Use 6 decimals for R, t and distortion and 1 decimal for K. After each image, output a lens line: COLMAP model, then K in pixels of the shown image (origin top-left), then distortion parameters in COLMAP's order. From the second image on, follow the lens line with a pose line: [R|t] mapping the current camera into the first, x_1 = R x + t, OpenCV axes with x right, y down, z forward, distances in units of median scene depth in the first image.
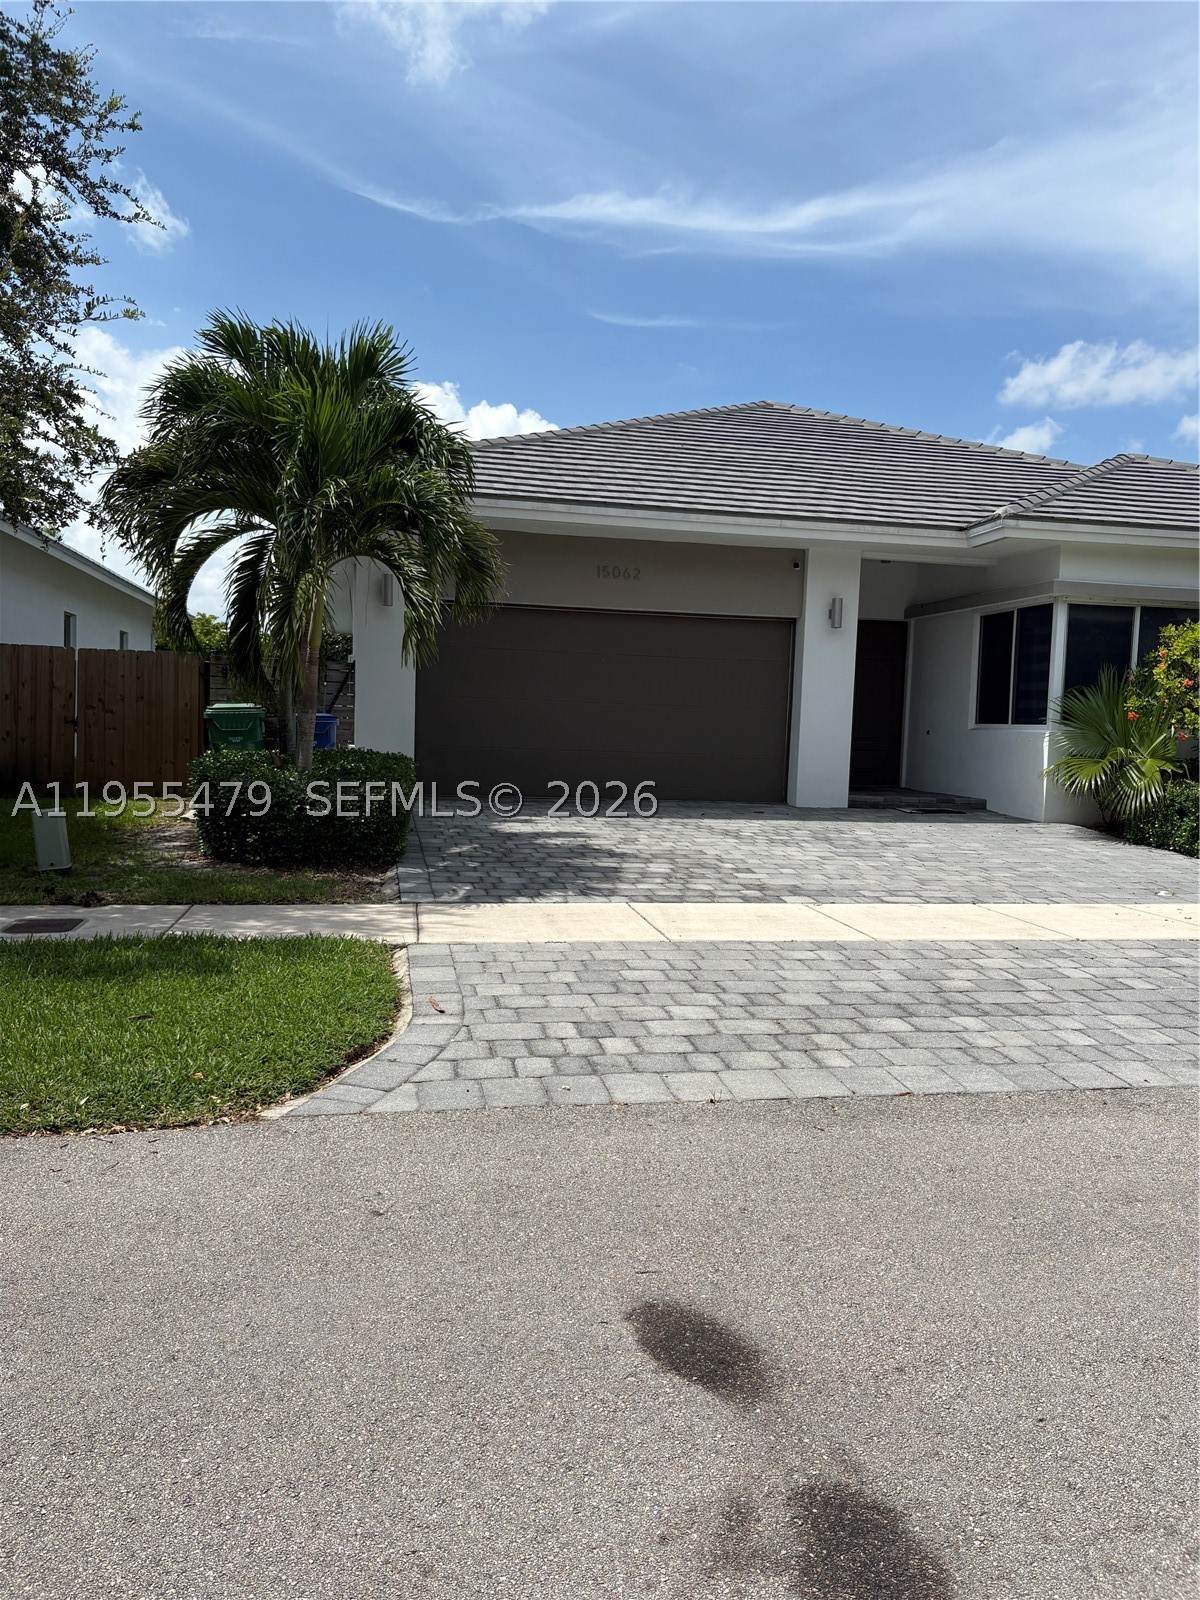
lens RADIAL K [[1223.7, 0, 631.8], [0, 1223.7, 822.5], [0, 0, 1]] dist [0.085106, -0.169343]
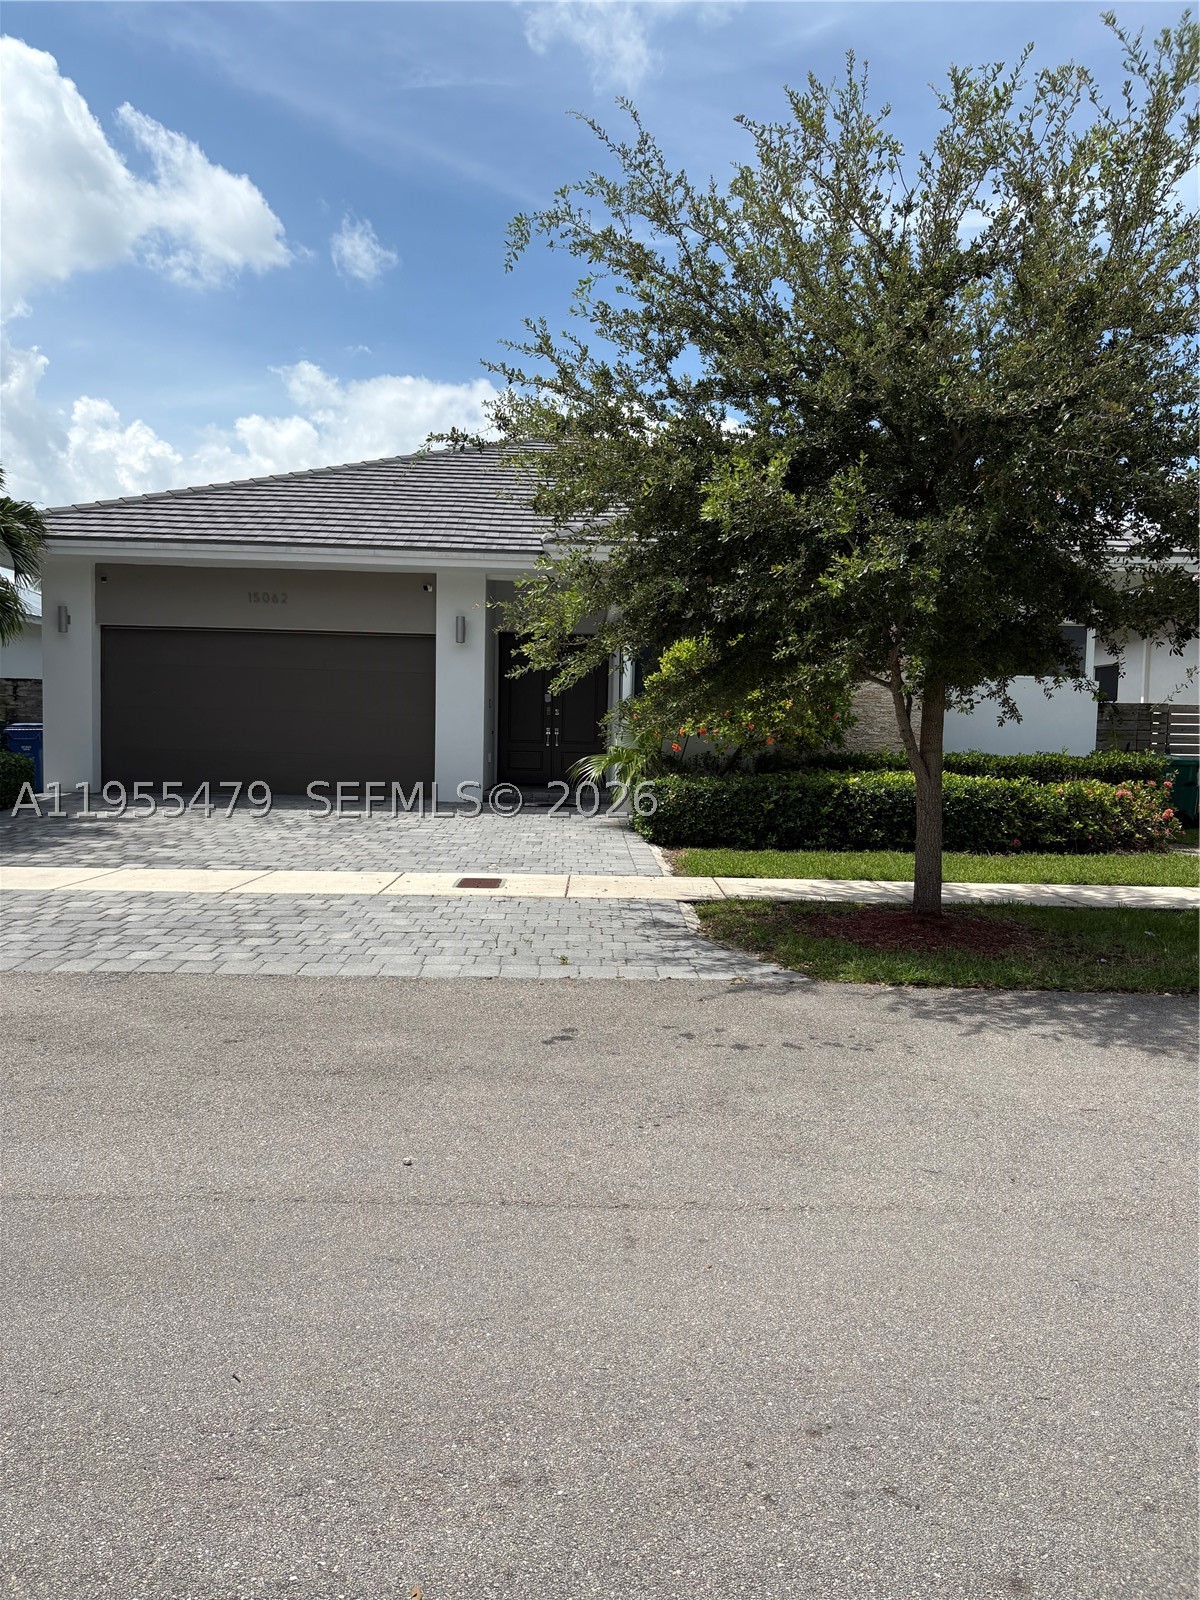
lens RADIAL K [[1220.9, 0, 616.4], [0, 1220.9, 857.7], [0, 0, 1]] dist [-0.009315, -0.005068]
pose [[0.986719, 0.007133, -0.162280, 0.521164], [-0.004131, 0.999814, 0.018823, 0.018320], [0.162384, -0.017903, 0.986565, -0.088399]]
